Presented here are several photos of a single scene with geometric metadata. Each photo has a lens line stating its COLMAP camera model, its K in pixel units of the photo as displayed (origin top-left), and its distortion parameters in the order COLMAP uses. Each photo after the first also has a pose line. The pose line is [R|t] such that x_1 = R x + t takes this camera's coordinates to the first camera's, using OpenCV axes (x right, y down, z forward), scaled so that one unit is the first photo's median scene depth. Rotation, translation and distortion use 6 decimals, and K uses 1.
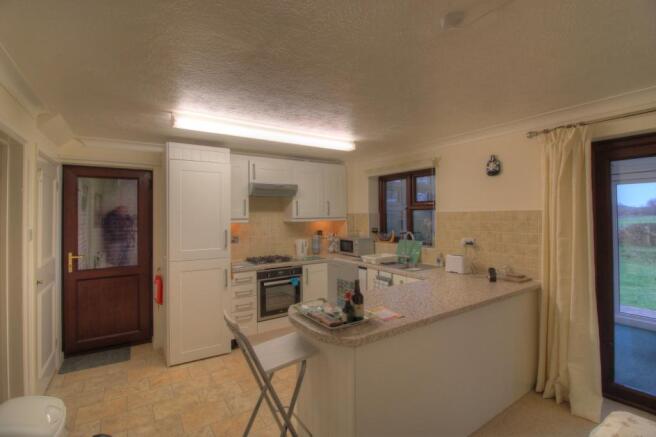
lens RADIAL K [[303.4, 0, 328.0], [0, 303.4, 218.5], [0, 0, 1]] dist [0.000042, -0.000012]
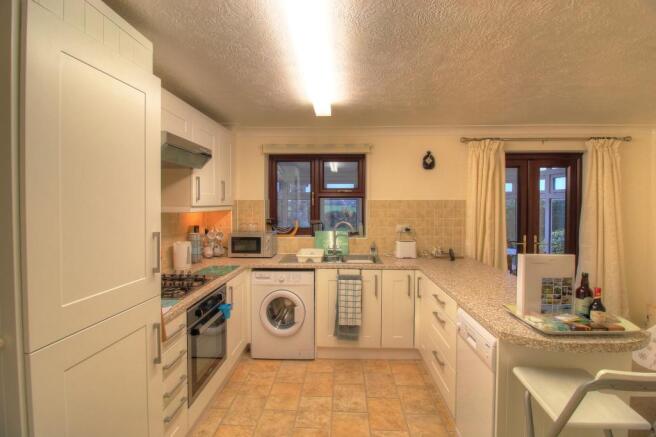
lens RADIAL K [[298.0, 0, 328.0], [0, 298.0, 218.5], [0, 0, 1]] dist [-0.000022, 0.000024]
pose [[0.589046, -0.023565, 0.807756, -0.512201], [0.002836, 0.999629, 0.027095, 0.011669], [-0.808094, -0.013670, 0.588894, 0.554294]]
